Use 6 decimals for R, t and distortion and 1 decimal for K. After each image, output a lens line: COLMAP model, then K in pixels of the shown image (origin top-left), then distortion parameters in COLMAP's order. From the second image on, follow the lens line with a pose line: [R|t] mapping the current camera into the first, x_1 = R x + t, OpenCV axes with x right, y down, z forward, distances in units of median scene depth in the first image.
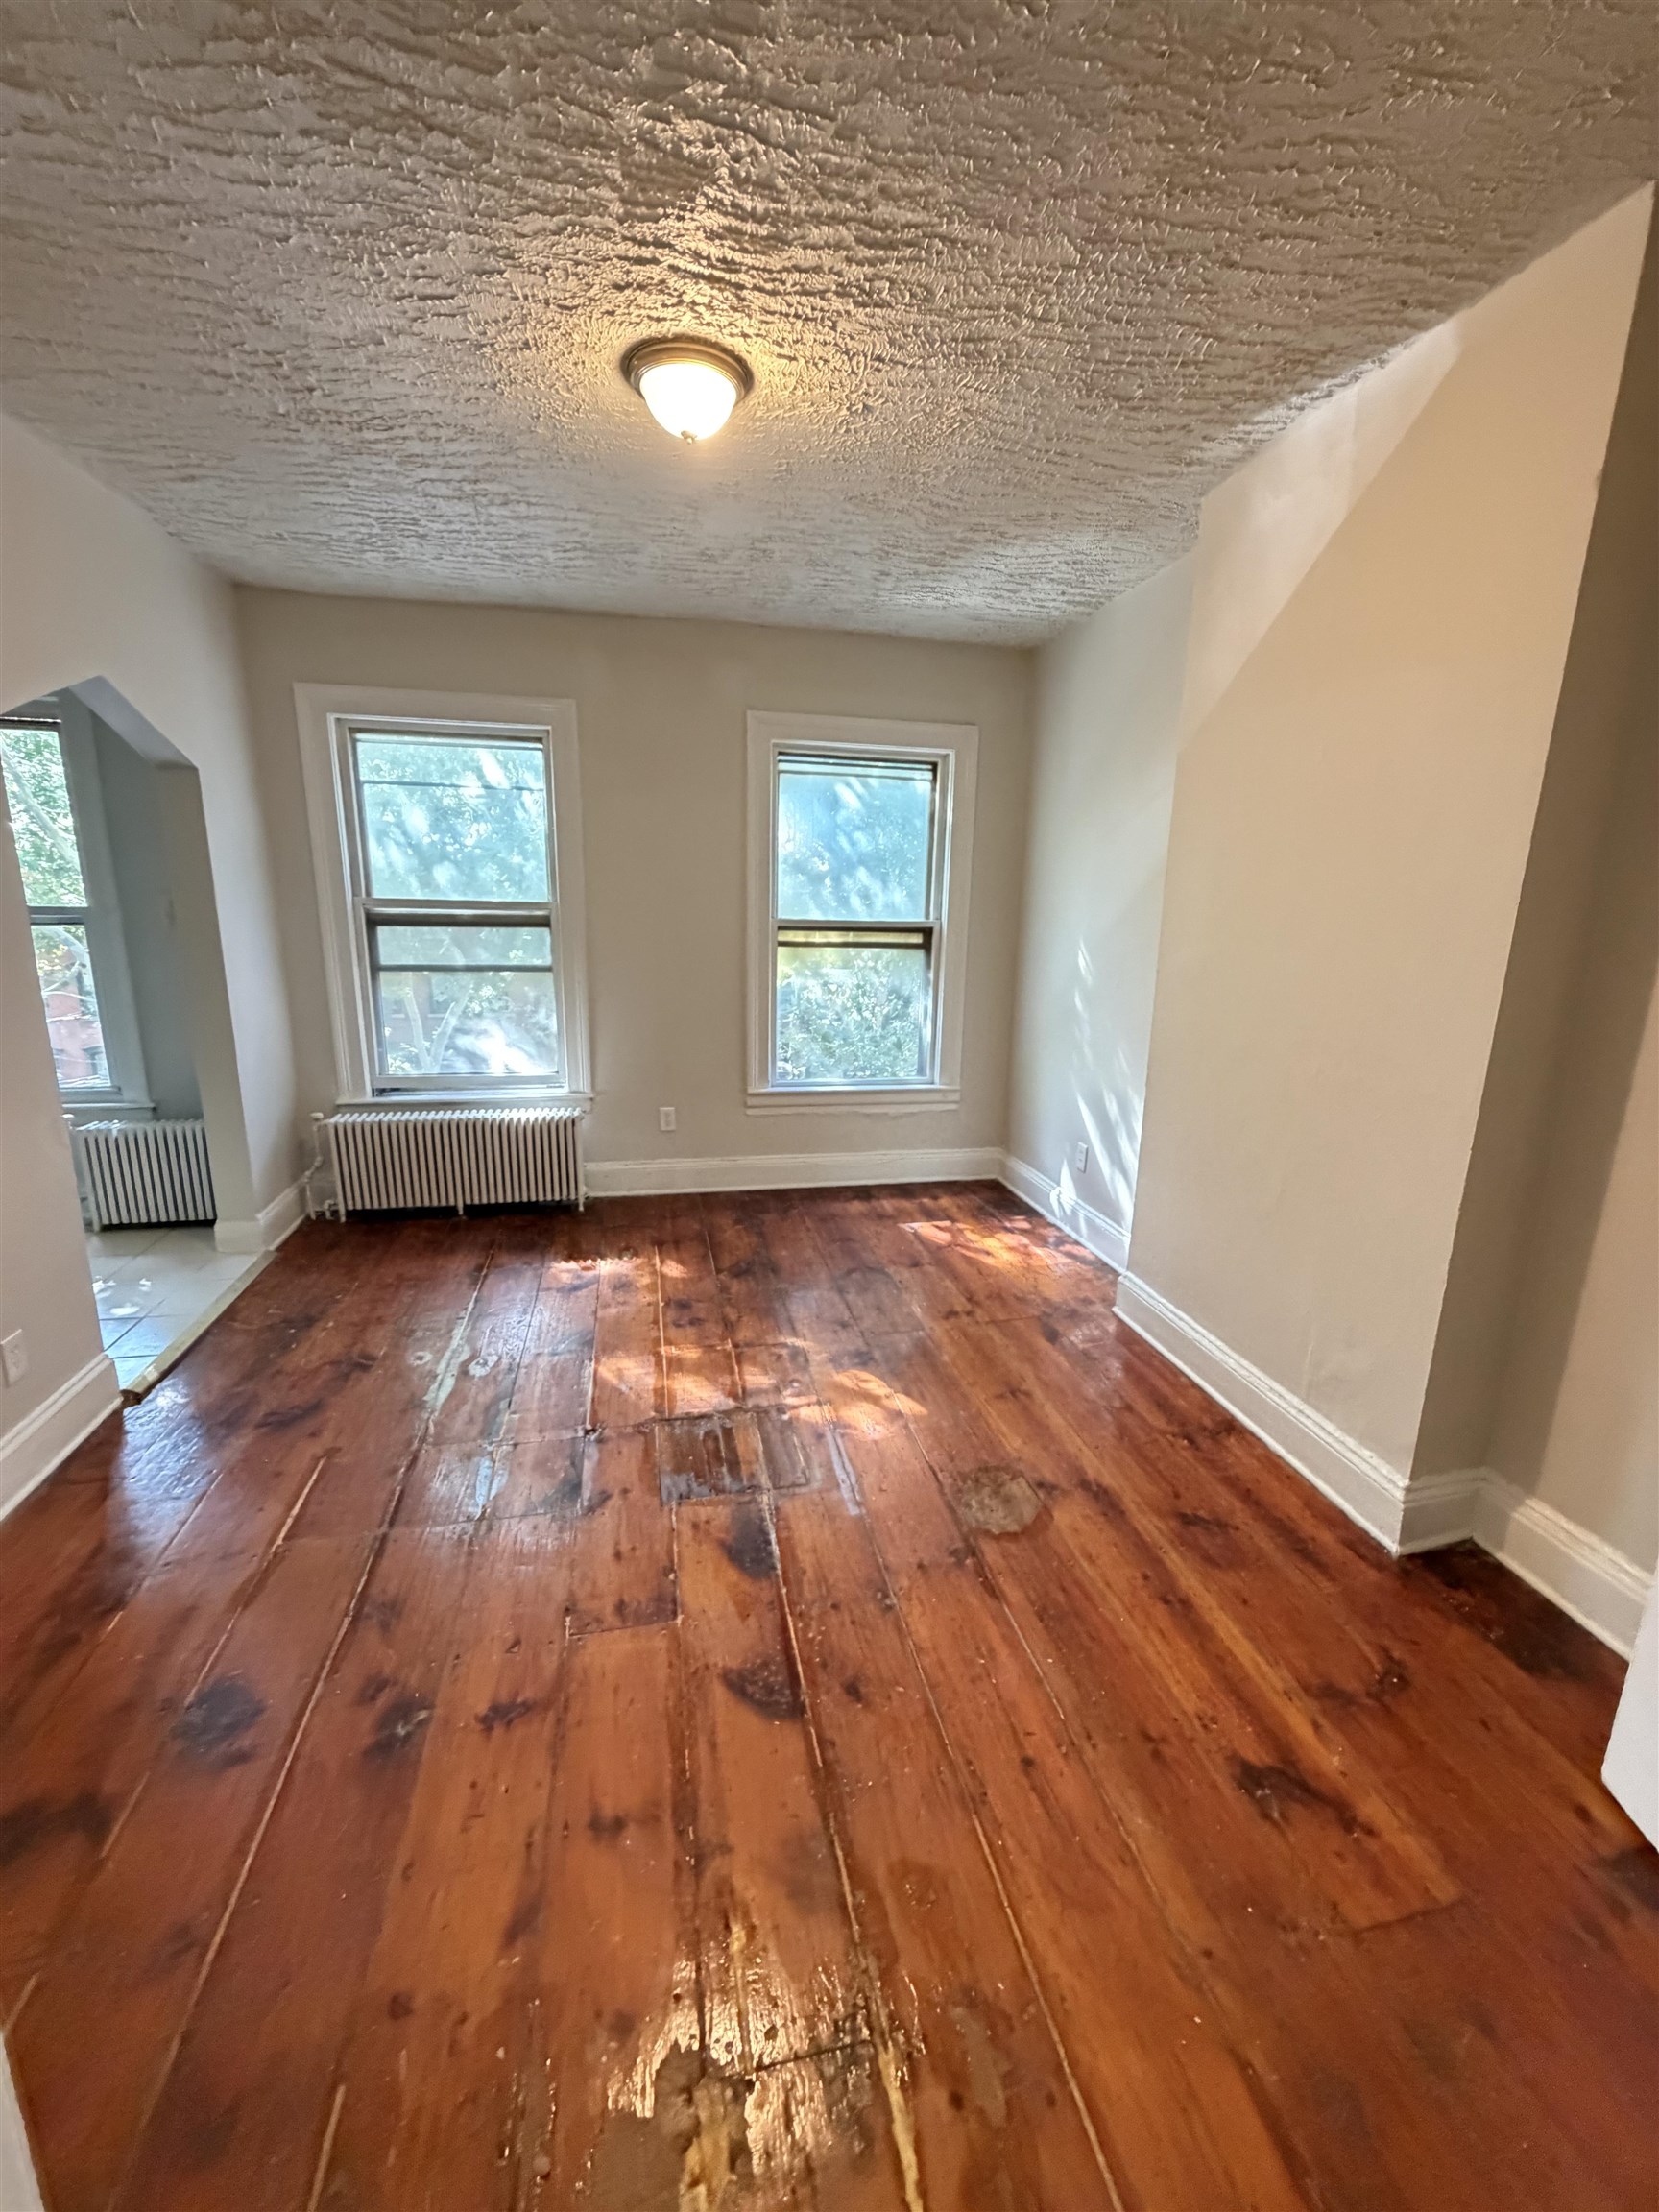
lens RADIAL K [[883.0, 0, 829.5], [0, 883.0, 1106.0], [0, 0, 1]] dist [-0.003111, -0.000019]
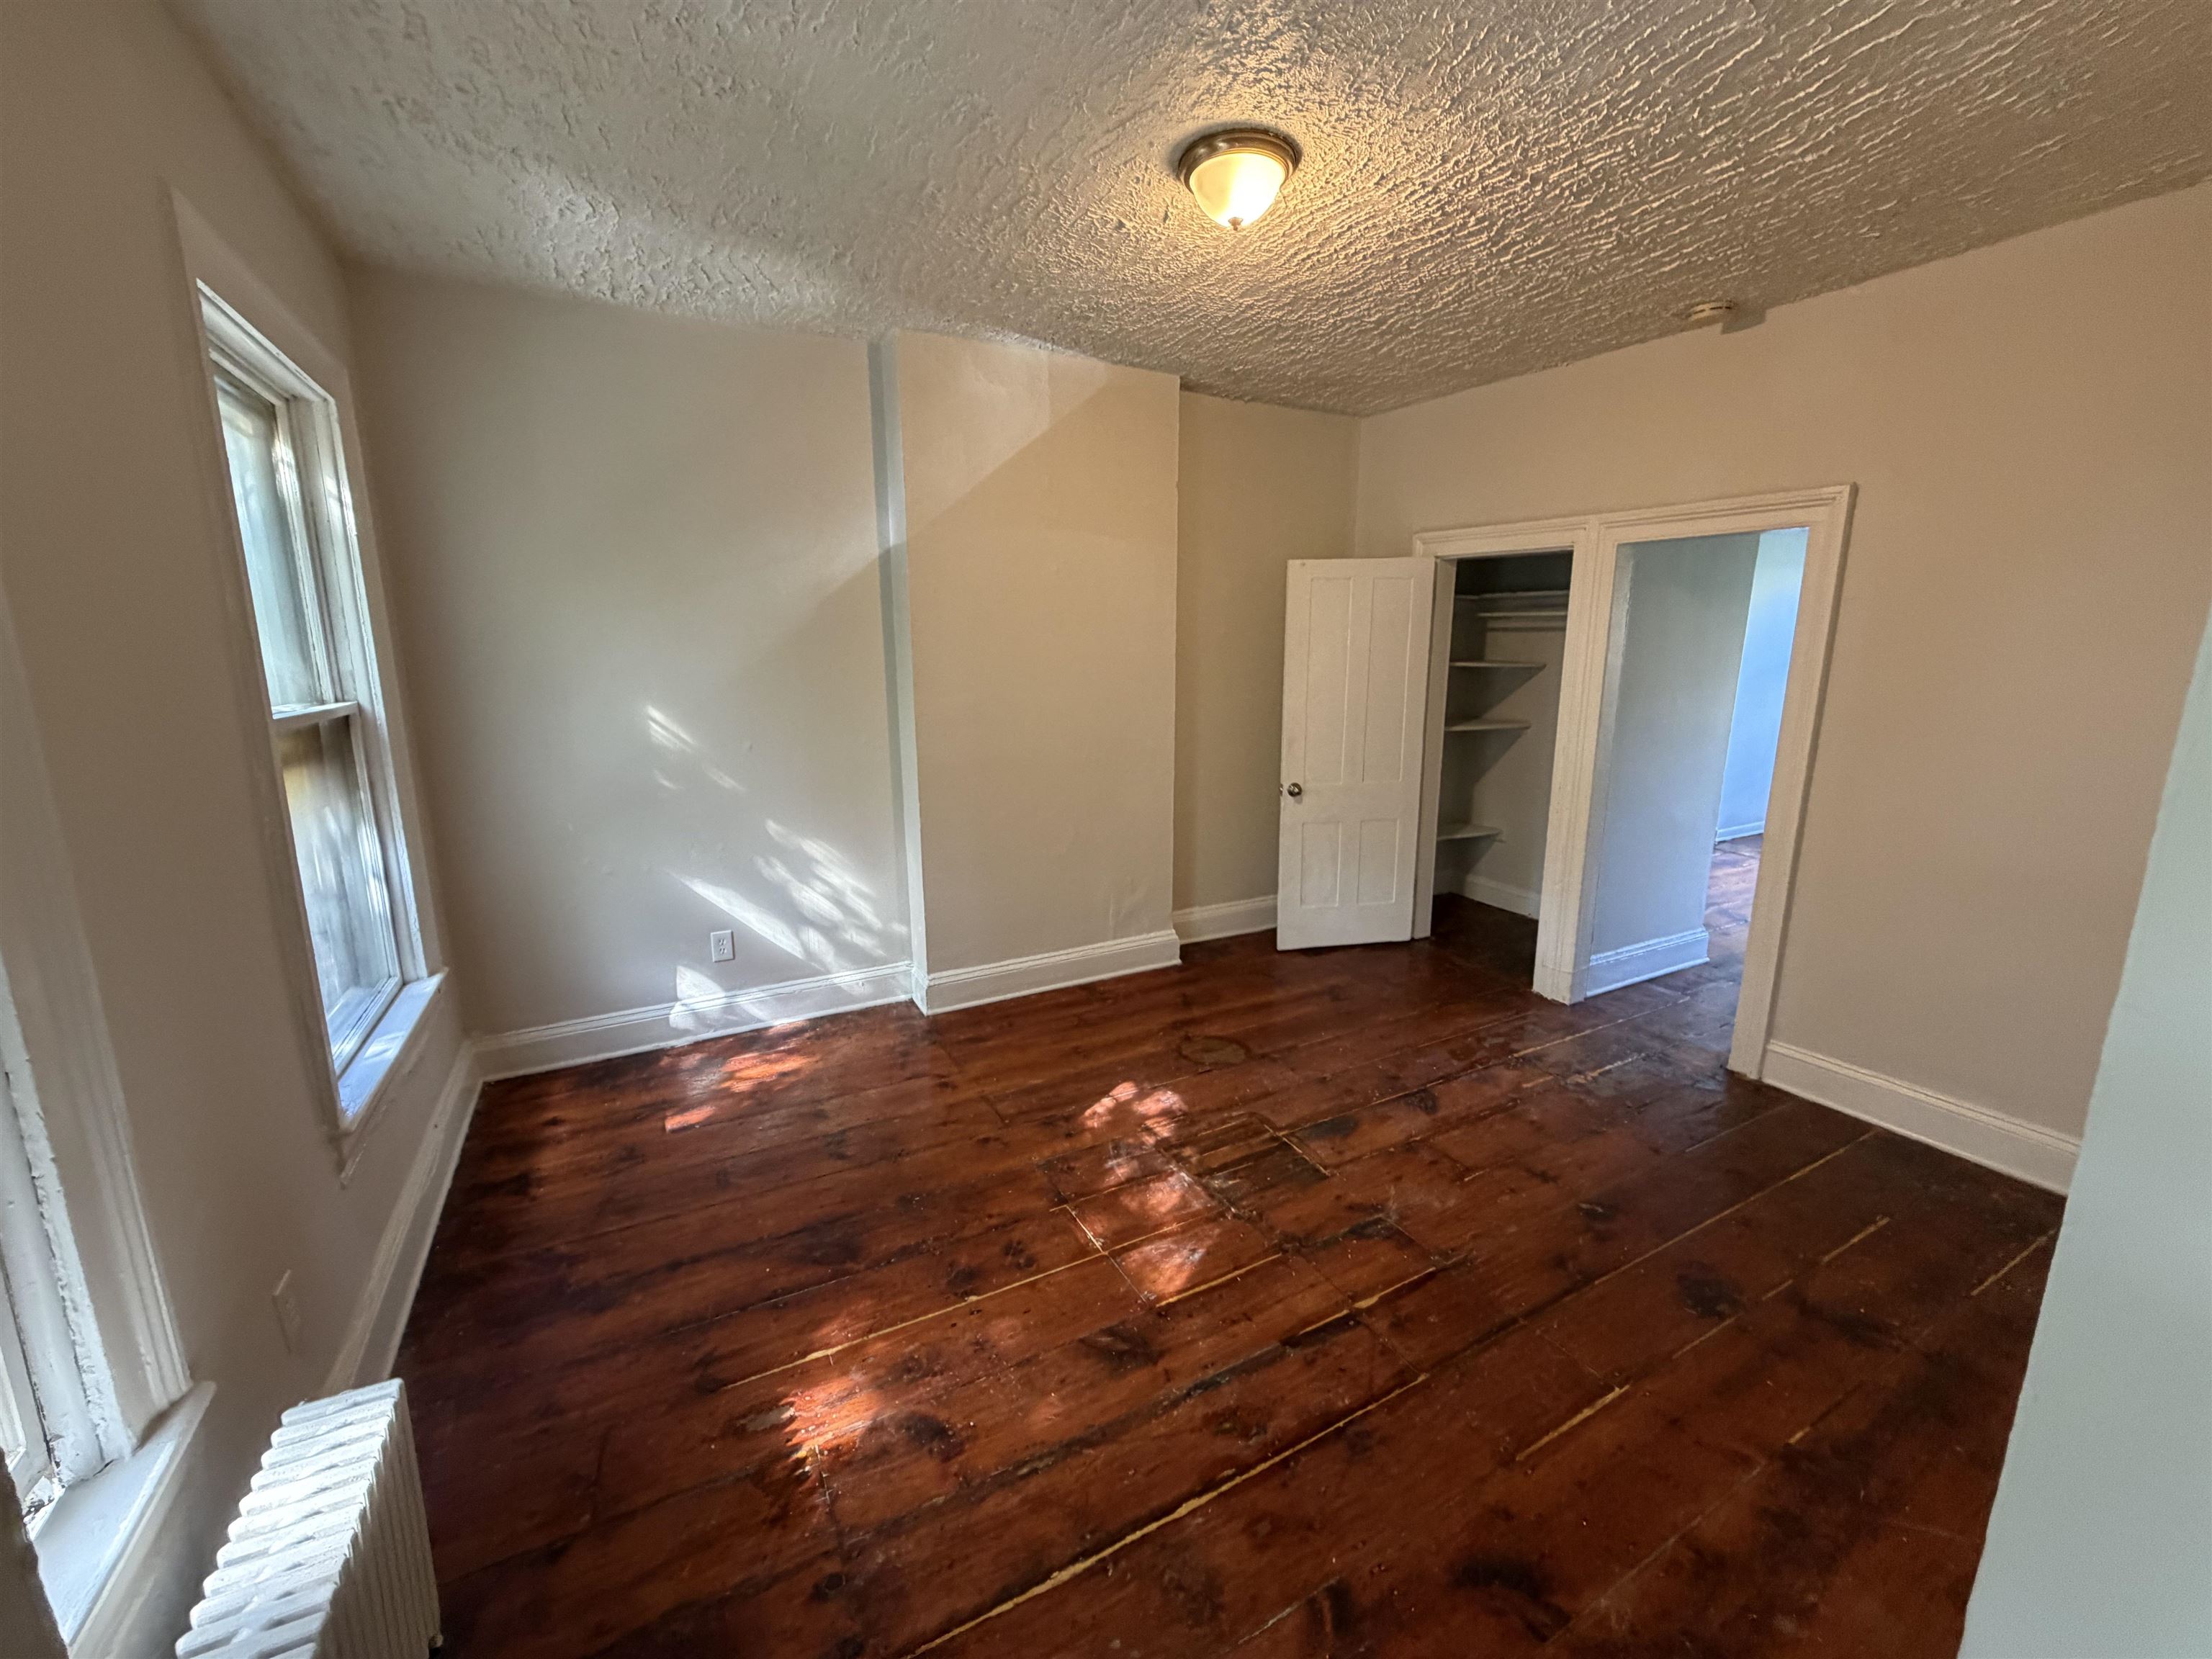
lens RADIAL K [[883.0, 0, 1106.0], [0, 883.0, 829.5], [0, 0, 1]] dist [-0.003111, -0.000019]
pose [[-0.287866, -0.207021, 0.935027, -0.924144], [0.215068, 0.937442, 0.273768, -0.309817], [-0.933209, 0.279902, -0.225334, 1.181918]]
